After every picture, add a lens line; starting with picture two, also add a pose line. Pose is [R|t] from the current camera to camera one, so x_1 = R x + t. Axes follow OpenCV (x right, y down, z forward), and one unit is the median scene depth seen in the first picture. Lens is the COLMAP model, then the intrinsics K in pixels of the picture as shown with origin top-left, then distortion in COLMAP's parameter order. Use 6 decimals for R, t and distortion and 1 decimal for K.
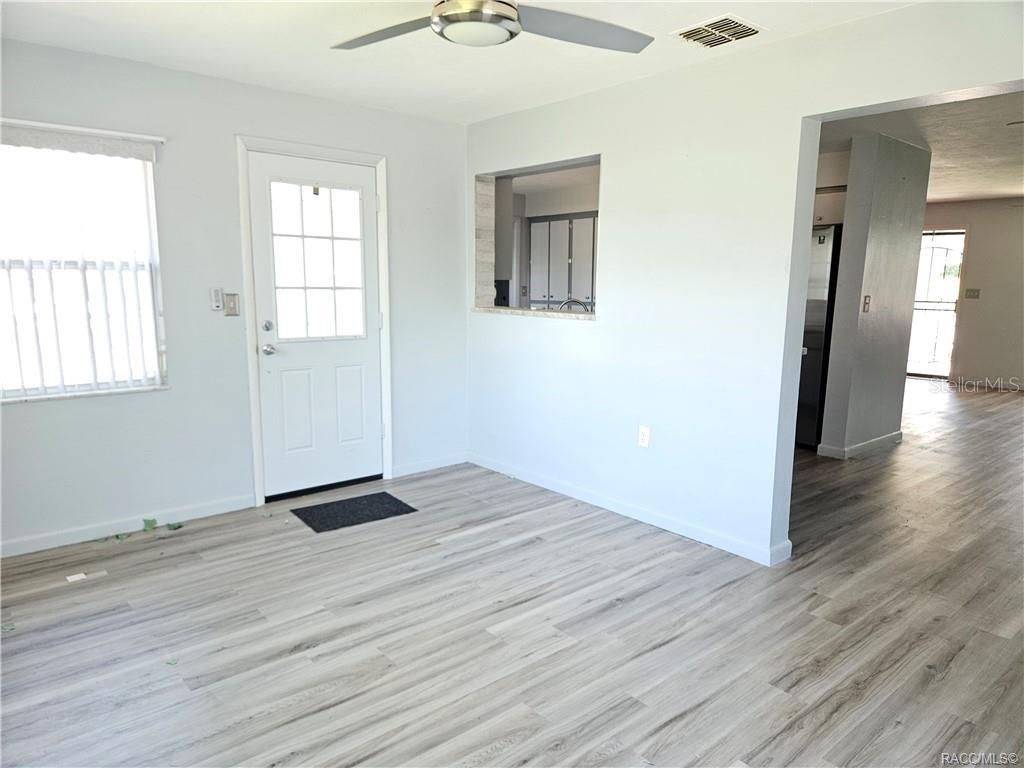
lens RADIAL K [[680.5, 0, 519.0], [0, 680.5, 391.2], [0, 0, 1]] dist [0.070217, -0.059669]
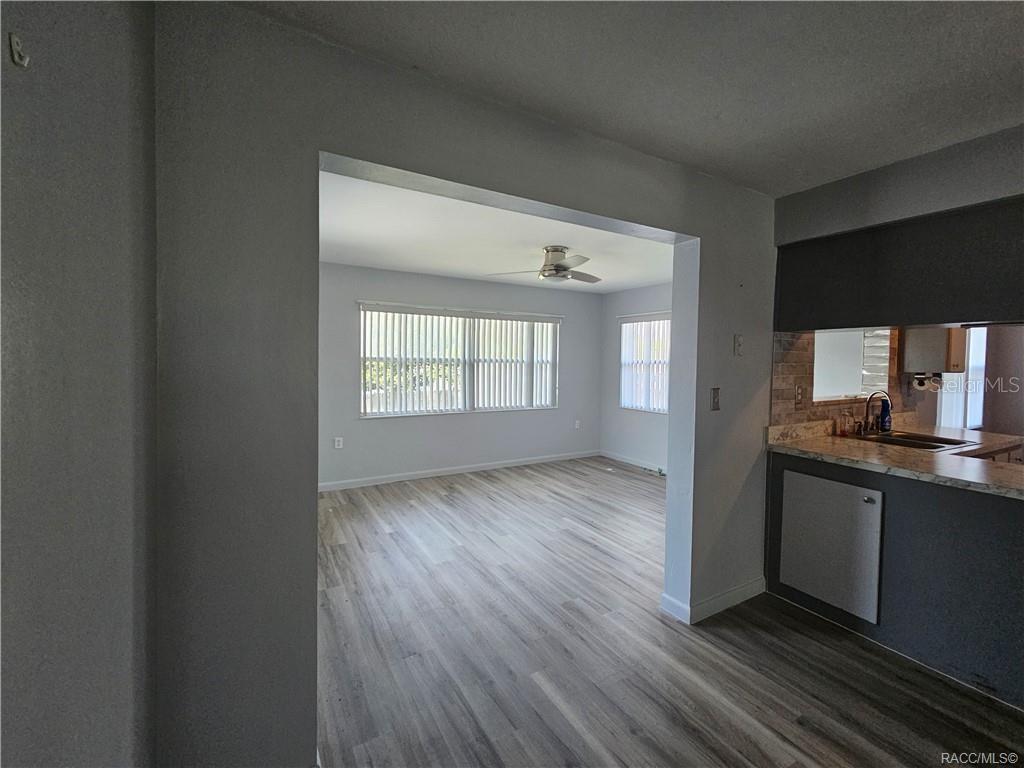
lens RADIAL K [[437.2, 0, 517.1], [0, 437.2, 373.3], [0, 0, 1]] dist [-0.000634, 0.000826]
pose [[-0.169756, 0.014931, -0.985373, 1.296036], [-0.178915, 0.982802, 0.045715, -0.147216], [0.969109, 0.184058, -0.164165, 0.923231]]
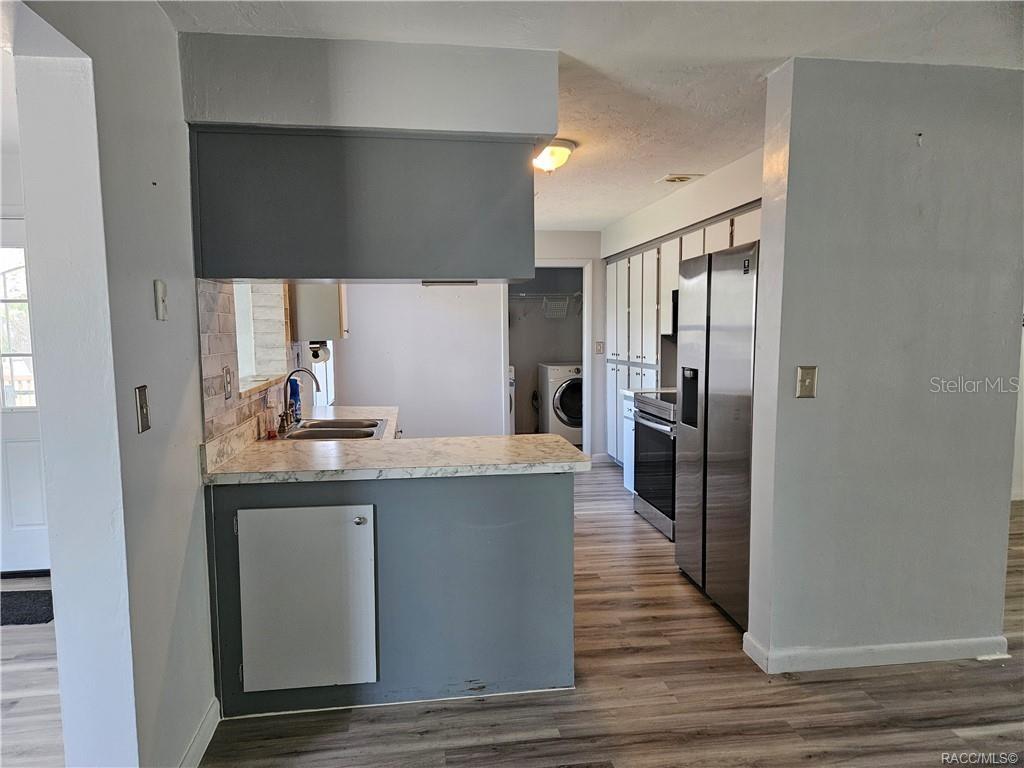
lens RADIAL K [[680.5, 0, 503.8], [0, 680.5, 395.5], [0, 0, 1]] dist [0.070217, -0.059669]
pose [[0.842862, 0.031103, -0.537230, 1.058491], [-0.067458, 0.996560, -0.048139, -0.132924], [0.533885, 0.076815, 0.842061, 0.794809]]
